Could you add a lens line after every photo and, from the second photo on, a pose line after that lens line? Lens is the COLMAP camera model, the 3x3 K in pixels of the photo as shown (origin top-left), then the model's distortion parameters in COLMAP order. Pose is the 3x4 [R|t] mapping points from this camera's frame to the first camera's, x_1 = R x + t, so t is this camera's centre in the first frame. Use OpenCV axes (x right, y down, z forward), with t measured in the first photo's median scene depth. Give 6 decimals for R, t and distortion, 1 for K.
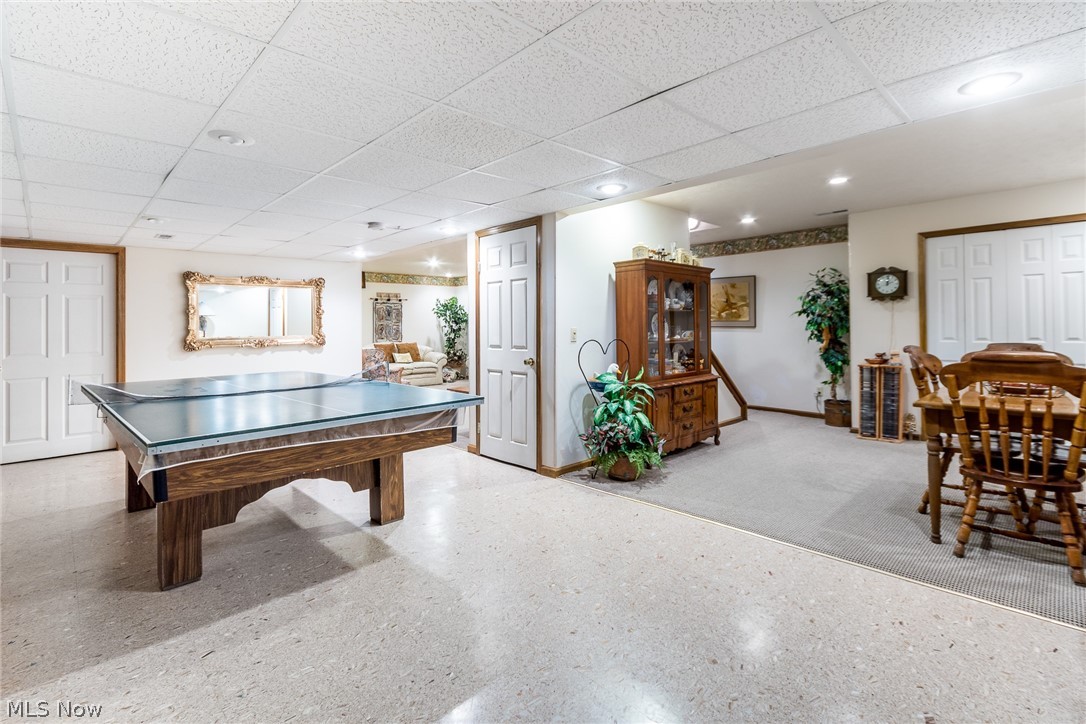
lens RADIAL K [[503.7, 0, 542.5], [0, 503.7, 323.4], [0, 0, 1]] dist [0.000786, 0.000122]
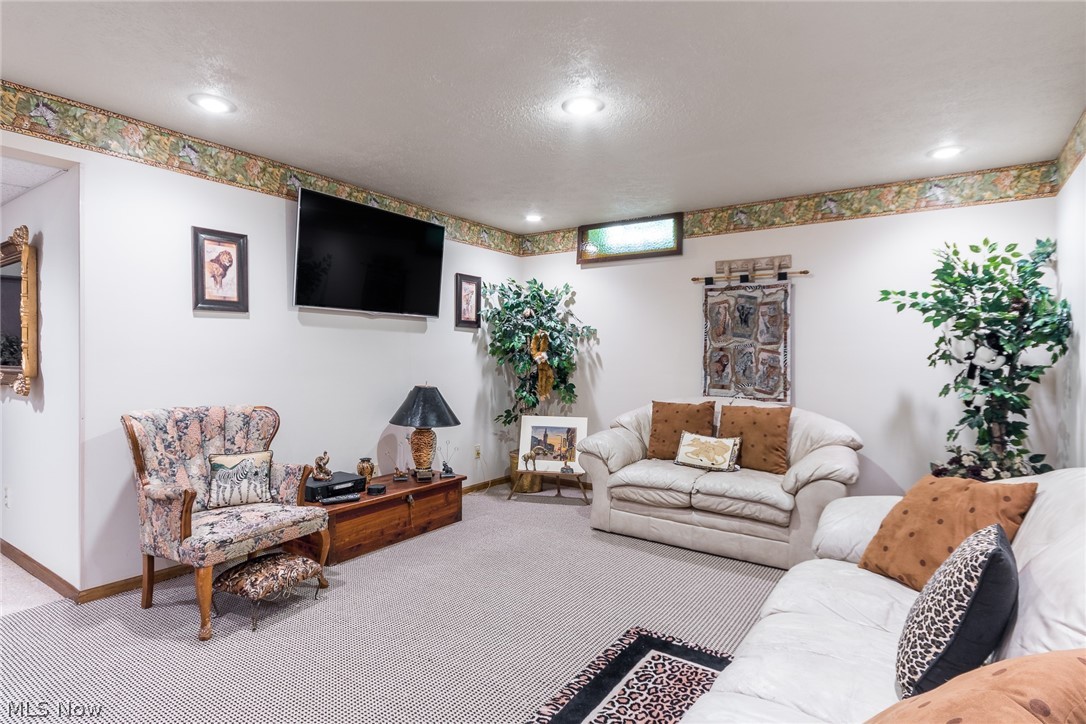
lens RADIAL K [[580.8, 0, 543.0], [0, 580.8, 362.0], [0, 0, 1]] dist [-0.000076, -0.000077]
pose [[0.193378, 0.029438, -0.980683, 0.066734], [-0.003951, 0.999565, 0.029226, 0.000251], [0.981116, -0.001777, 0.193411, 0.796455]]
